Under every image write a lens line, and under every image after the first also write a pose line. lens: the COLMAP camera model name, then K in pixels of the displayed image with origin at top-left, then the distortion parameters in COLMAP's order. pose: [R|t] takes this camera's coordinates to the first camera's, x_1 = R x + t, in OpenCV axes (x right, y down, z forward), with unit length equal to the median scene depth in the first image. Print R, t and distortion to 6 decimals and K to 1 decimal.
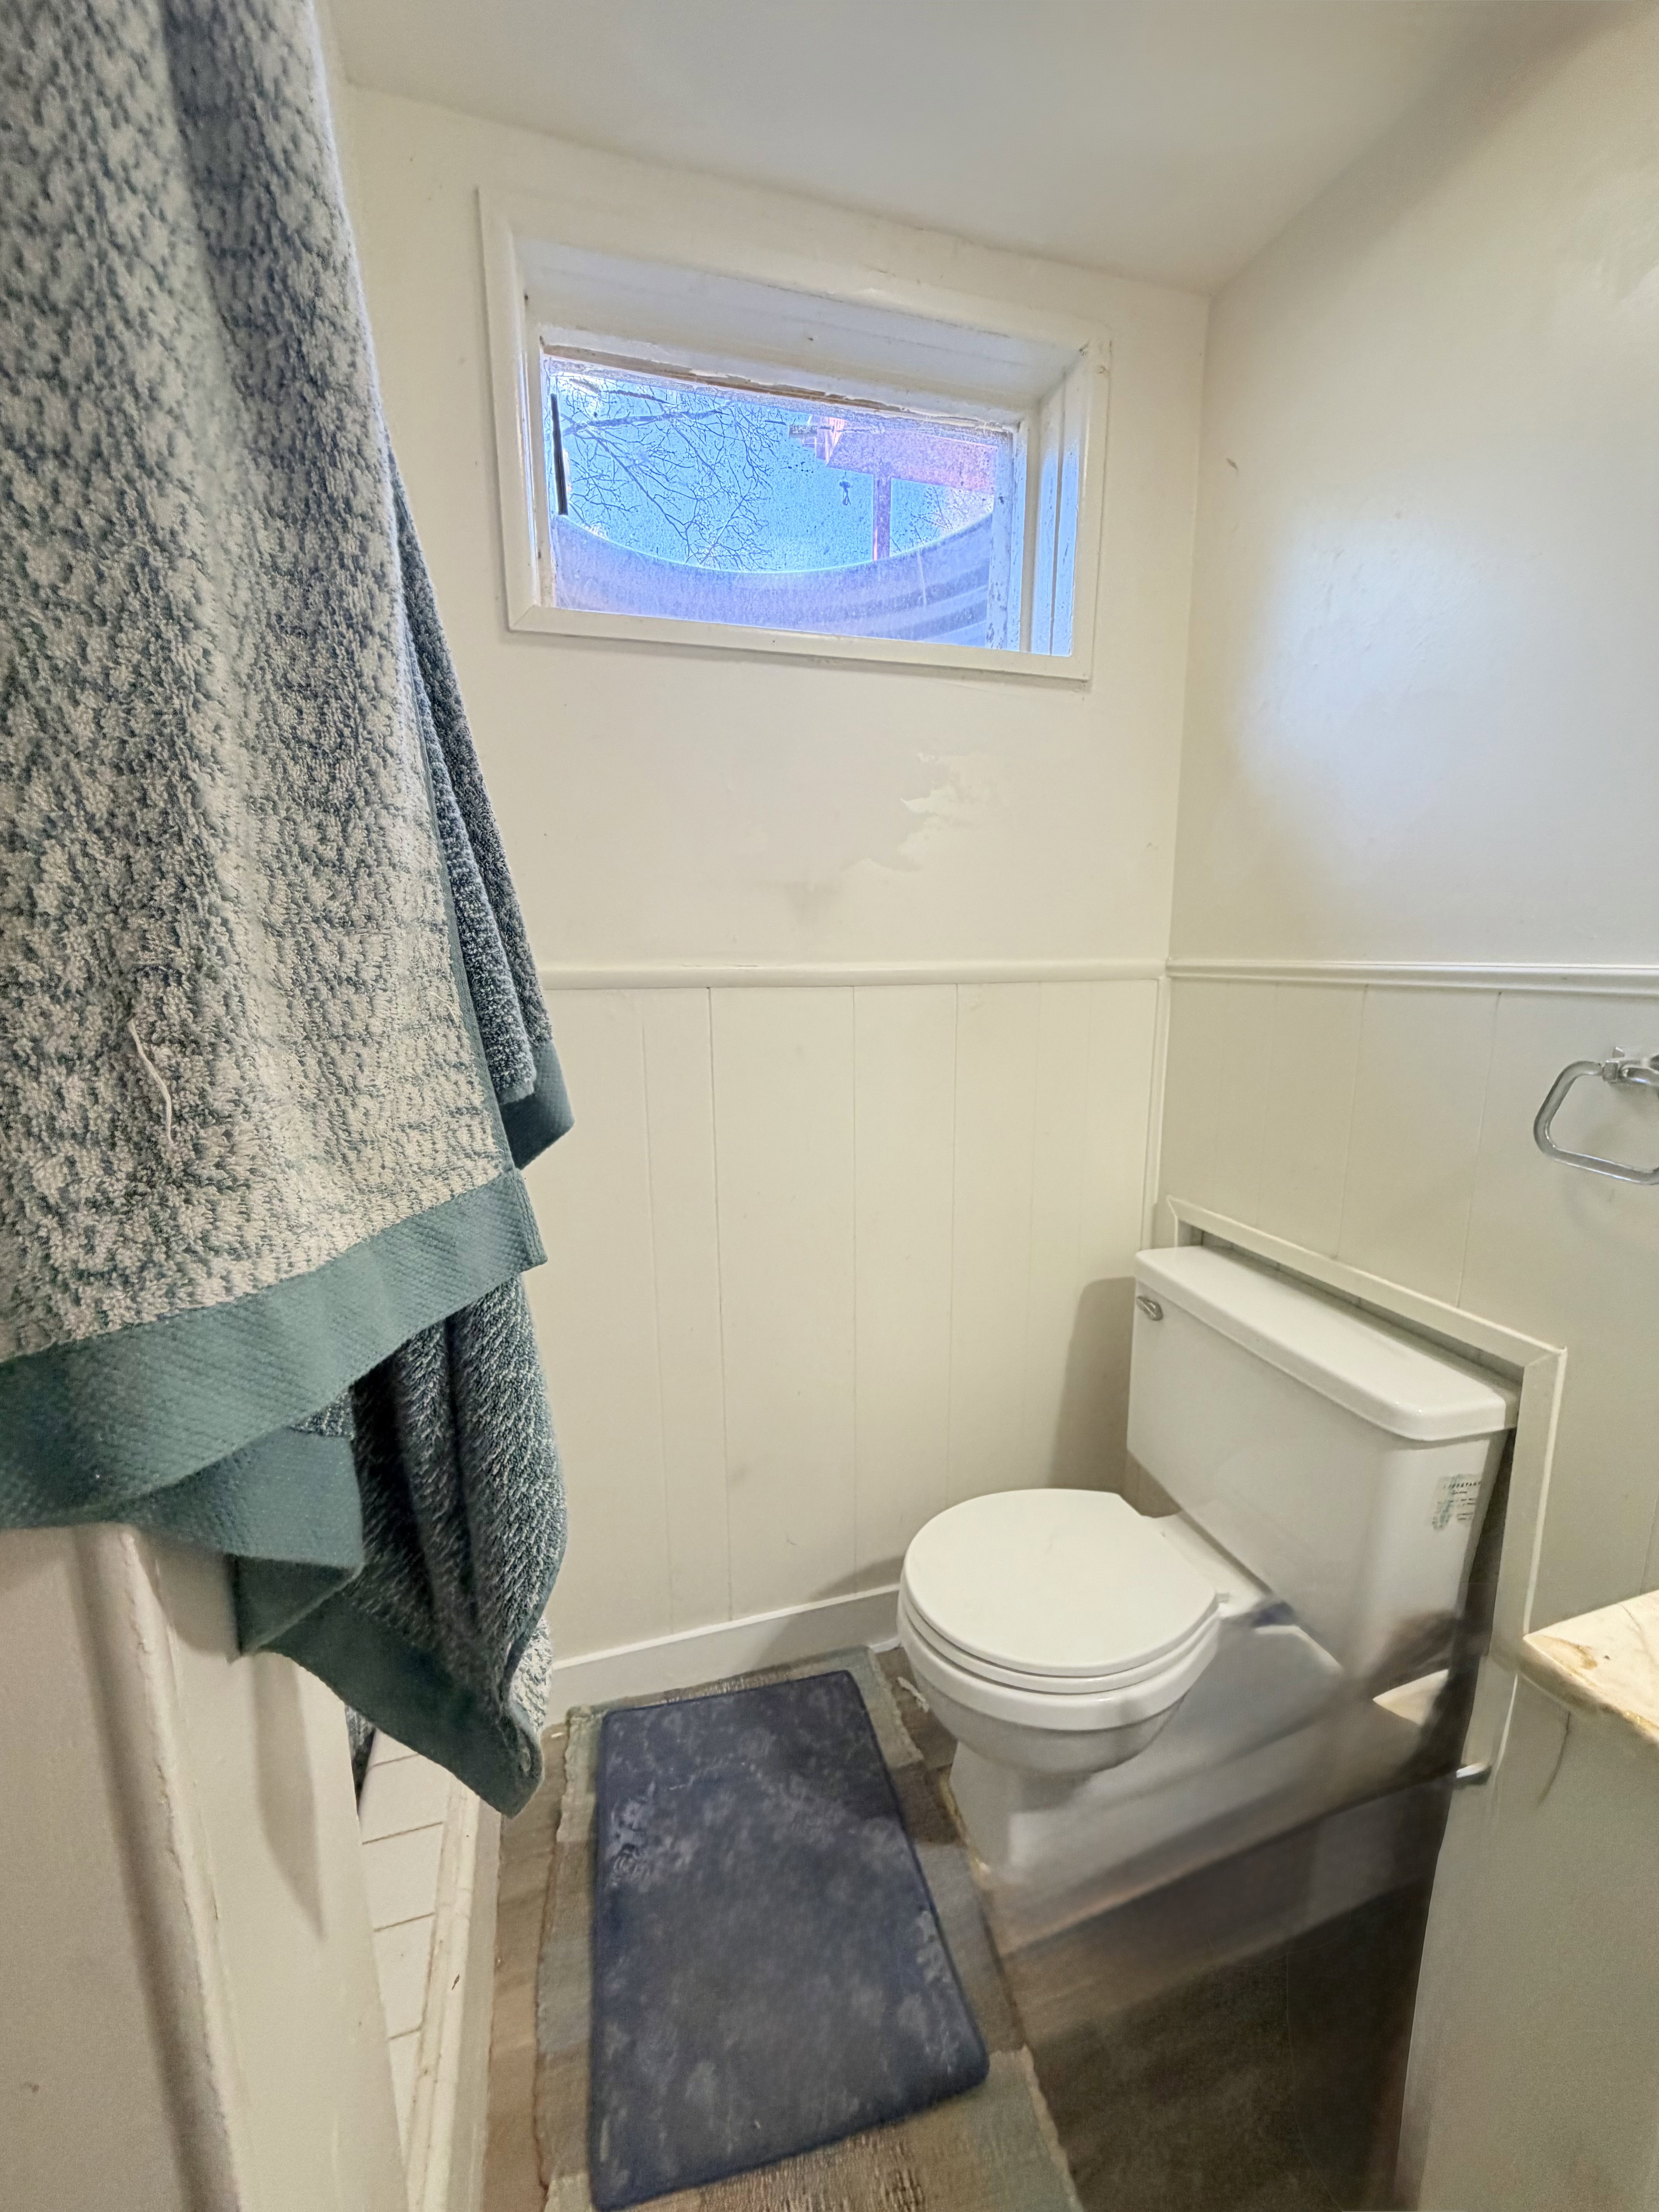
lens RADIAL K [[884.5, 0, 830.0], [0, 884.5, 1108.9], [0, 0, 1]] dist [0.000190, 0.000236]
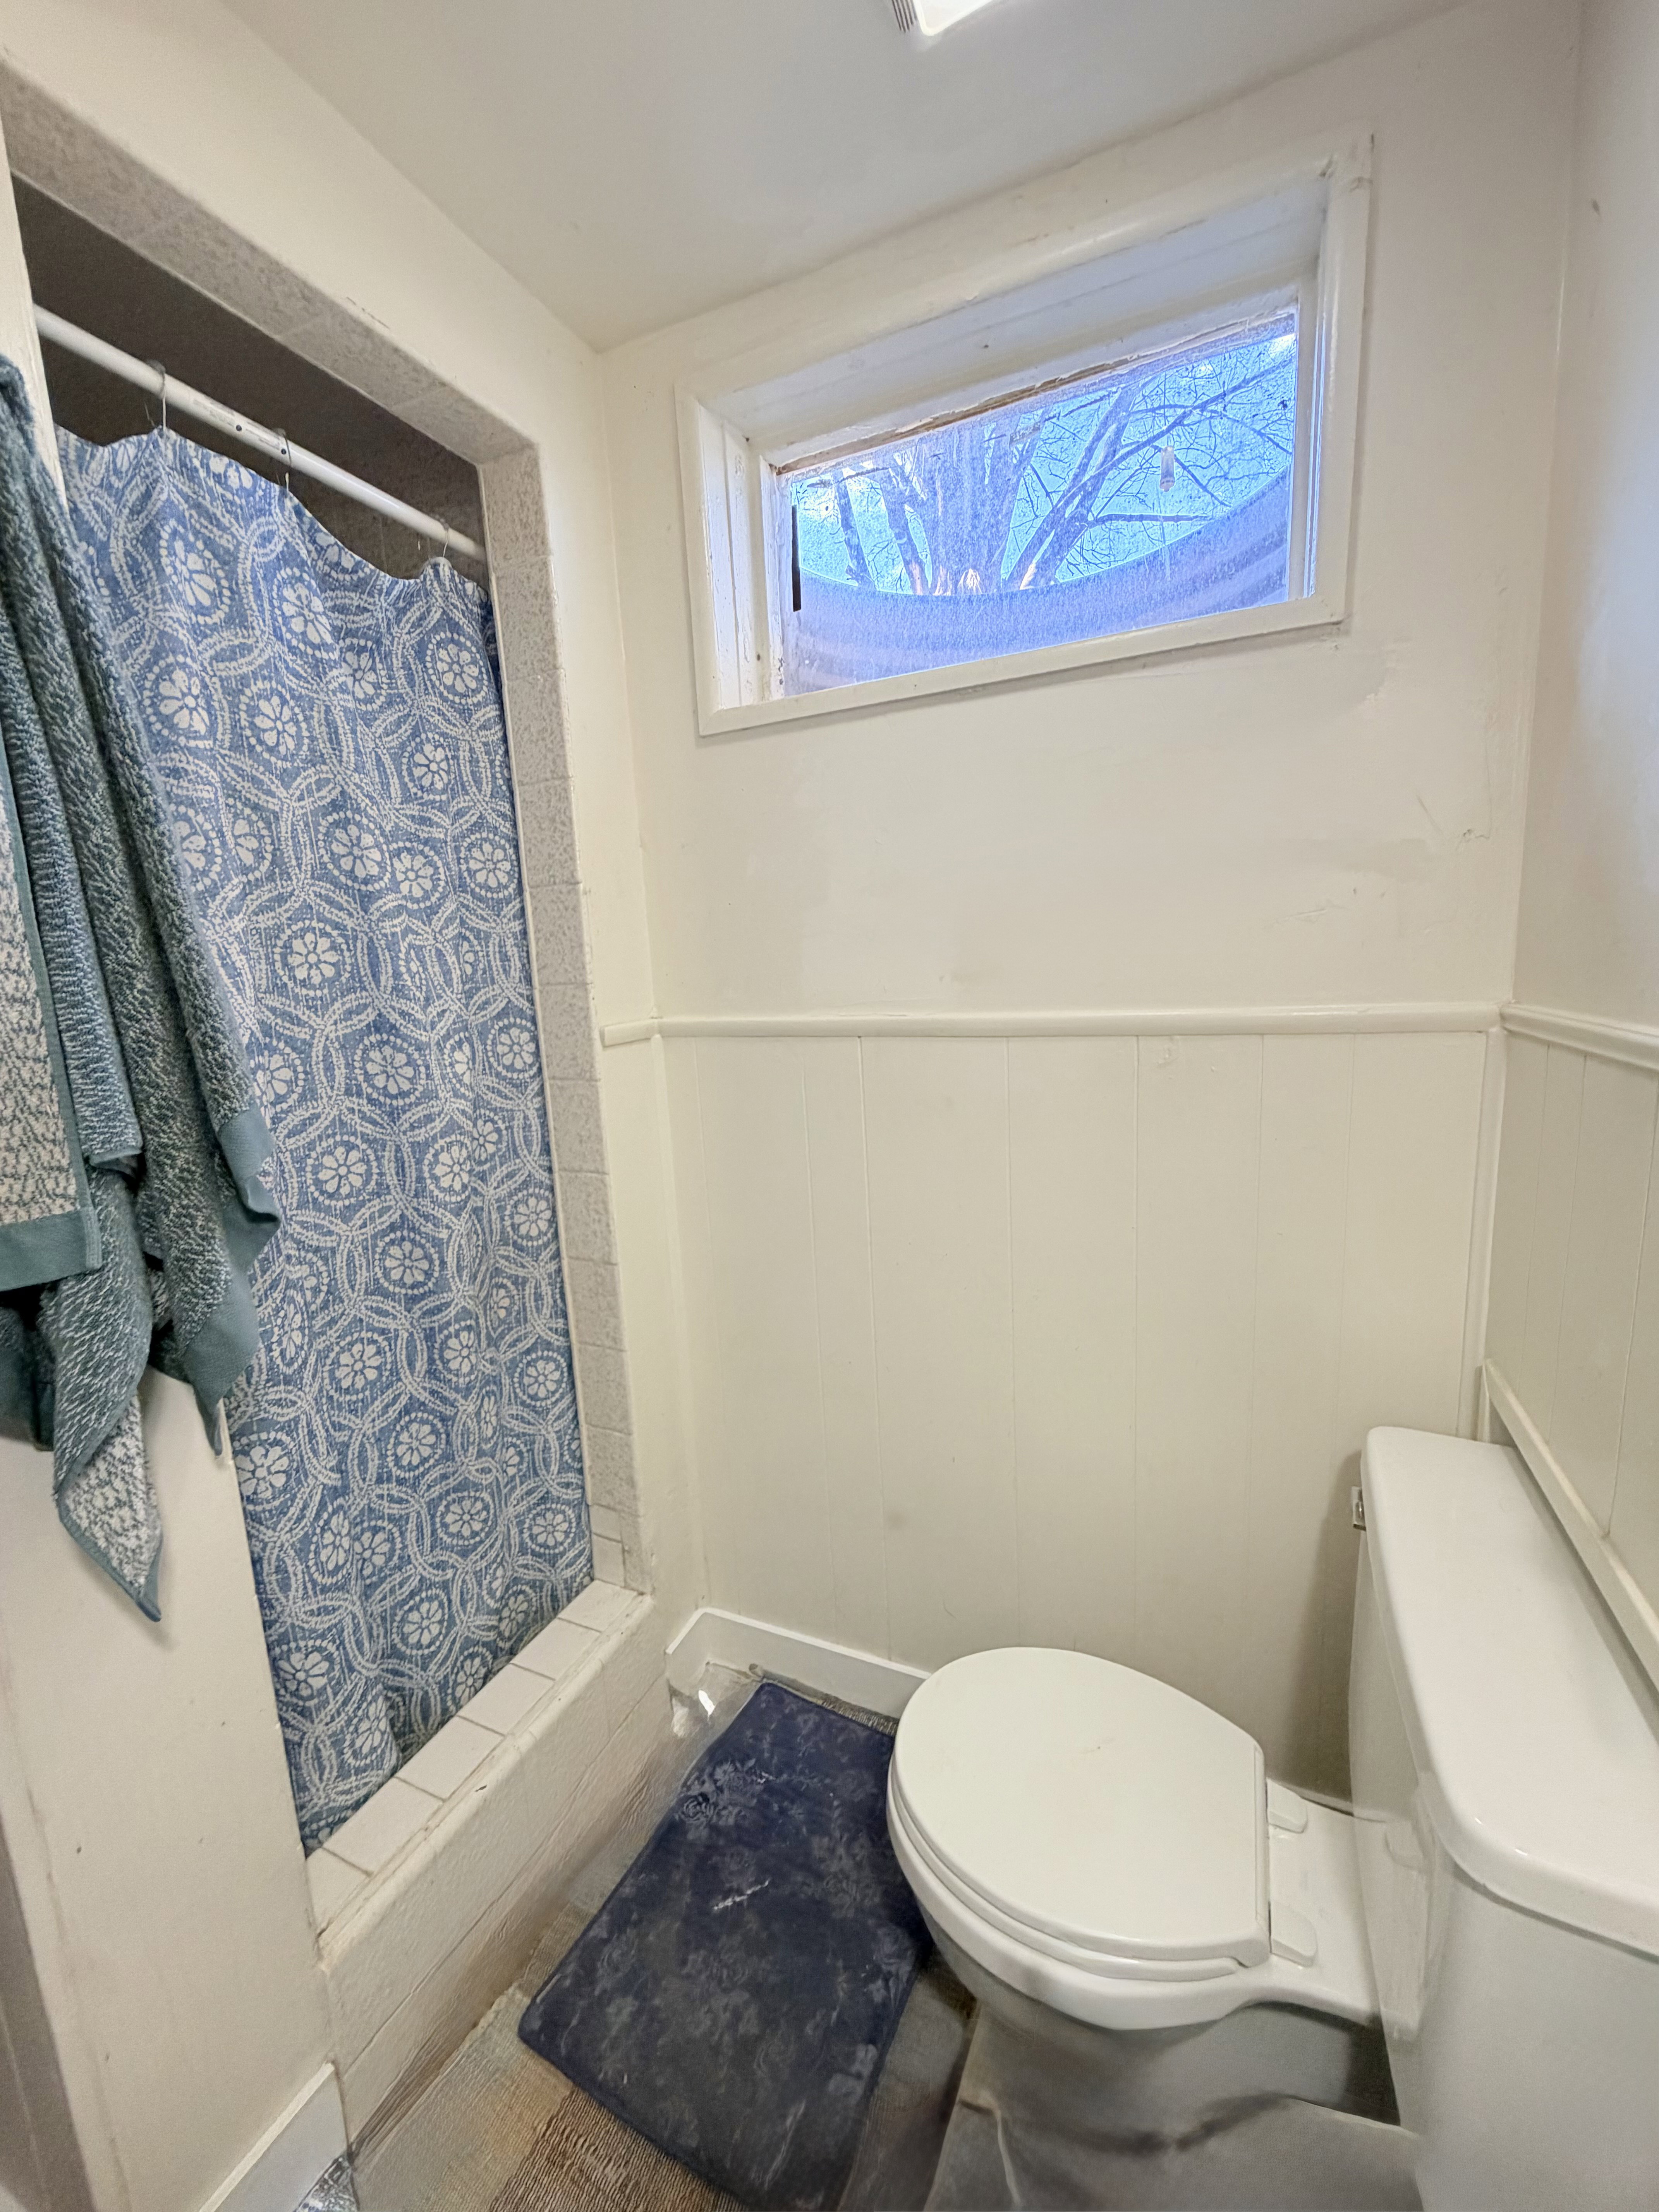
lens RADIAL K [[884.5, 0, 830.0], [0, 884.5, 1108.9], [0, 0, 1]] dist [0.000190, 0.000236]
pose [[0.746720, 0.080691, -0.660226, 0.518382], [-0.080879, 0.996264, 0.030285, -0.081600], [0.660203, 0.030784, 0.750456, 0.209147]]
